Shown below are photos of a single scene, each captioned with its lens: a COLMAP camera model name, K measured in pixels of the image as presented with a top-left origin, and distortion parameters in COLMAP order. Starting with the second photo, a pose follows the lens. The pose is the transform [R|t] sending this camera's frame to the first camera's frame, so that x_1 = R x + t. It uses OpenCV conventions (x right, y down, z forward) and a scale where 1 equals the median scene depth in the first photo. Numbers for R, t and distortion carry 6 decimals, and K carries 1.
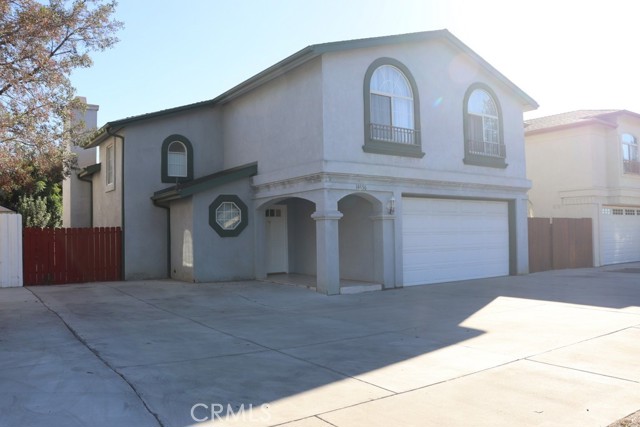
lens RADIAL K [[524.6, 0, 323.3], [0, 524.6, 221.3], [0, 0, 1]] dist [-0.168338, 0.141649]
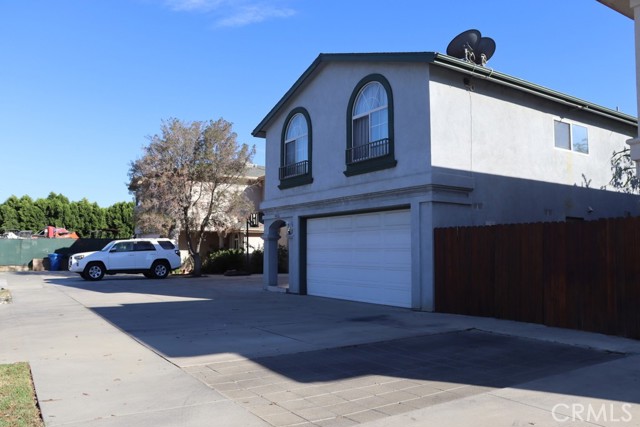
lens RADIAL K [[524.6, 0, 323.3], [0, 524.6, 221.3], [0, 0, 1]] dist [-0.168338, 0.141649]
pose [[-0.054799, -0.043800, -0.997536, 1.331598], [0.023330, 0.998709, -0.045133, 0.013384], [0.998225, -0.025746, -0.053707, 1.096063]]
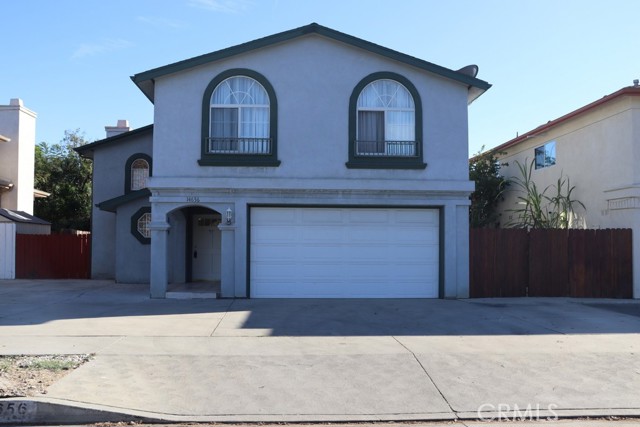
lens RADIAL K [[634.3, 0, 320.0], [0, 634.3, 213.5], [0, 0, 1]] dist [-0.060546, 0.002024]
pose [[0.842948, -0.006275, -0.537958, 0.897324], [-0.004493, 0.999815, -0.018702, -0.012917], [0.537976, 0.018182, 0.842764, 0.052614]]
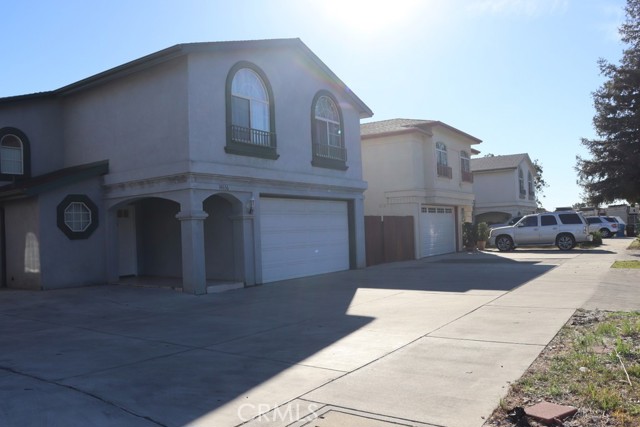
lens RADIAL K [[524.6, 0, 323.3], [0, 524.6, 221.3], [0, 0, 1]] dist [-0.168338, 0.141649]
pose [[0.932998, -0.011821, 0.359687, -0.102971], [0.011604, 0.999929, 0.002764, 0.000011], [-0.359694, 0.001595, 0.933069, -0.012504]]
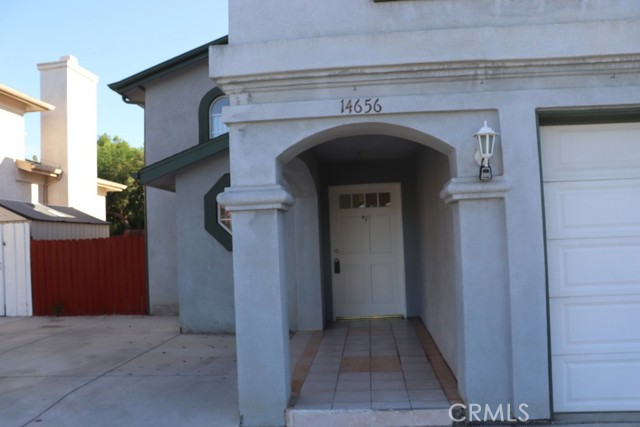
lens RADIAL K [[524.6, 0, 323.3], [0, 524.6, 221.3], [0, 0, 1]] dist [-0.168338, 0.141649]
pose [[0.755306, -0.035999, -0.654383, 0.240880], [0.043387, 0.999046, -0.004881, 0.006350], [0.653934, -0.024705, 0.756148, 0.677883]]
